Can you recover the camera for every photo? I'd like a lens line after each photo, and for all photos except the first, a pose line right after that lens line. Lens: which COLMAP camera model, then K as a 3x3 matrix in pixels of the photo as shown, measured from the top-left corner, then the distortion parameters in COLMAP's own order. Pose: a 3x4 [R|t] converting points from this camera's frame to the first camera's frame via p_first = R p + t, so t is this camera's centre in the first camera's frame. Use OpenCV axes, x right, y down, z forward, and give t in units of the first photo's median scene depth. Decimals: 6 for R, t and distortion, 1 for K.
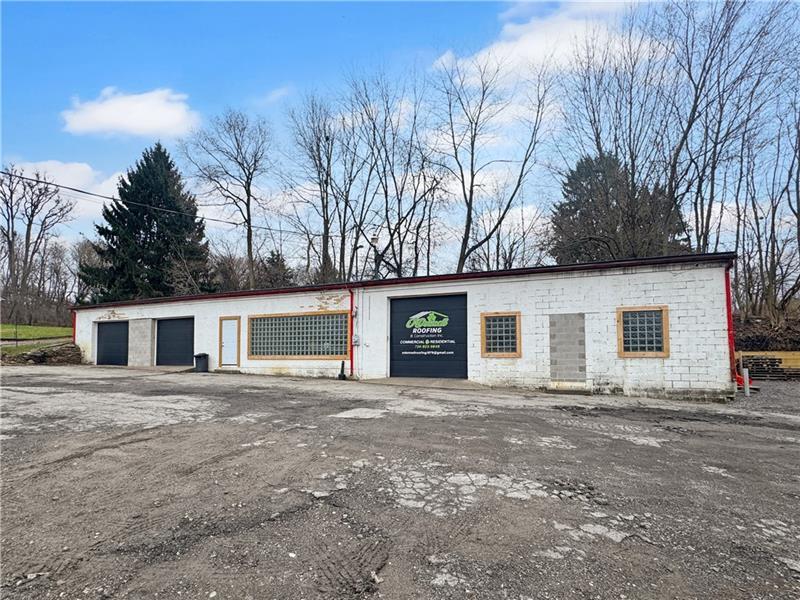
lens RADIAL K [[368.0, 0, 401.7], [0, 368.0, 344.2], [0, 0, 1]] dist [-0.003182, -0.000182]
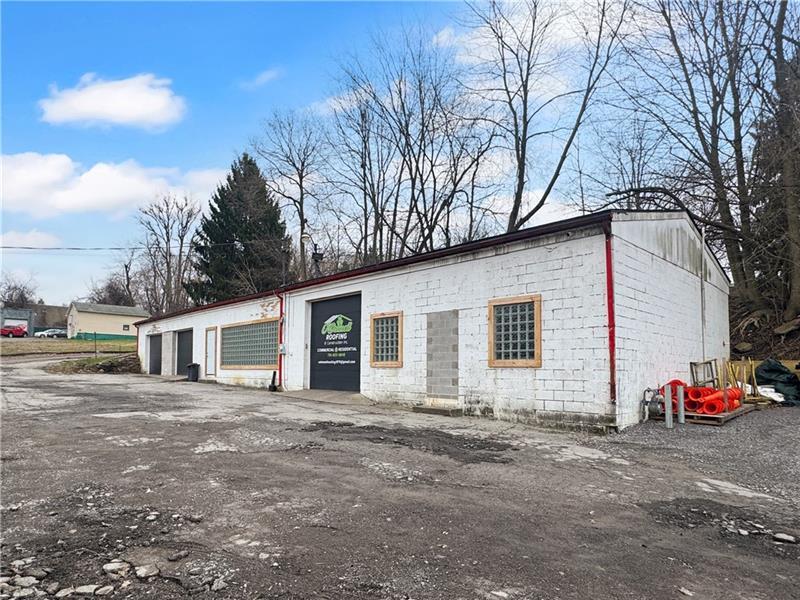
lens RADIAL K [[485.1, 0, 396.4], [0, 485.1, 353.7], [0, 0, 1]] dist [-0.005287, -0.001993]
pose [[0.895965, -0.009303, -0.444028, 0.730619], [0.008895, 0.999956, -0.003001, 0.008328], [0.444036, -0.001261, 0.896008, 0.026576]]
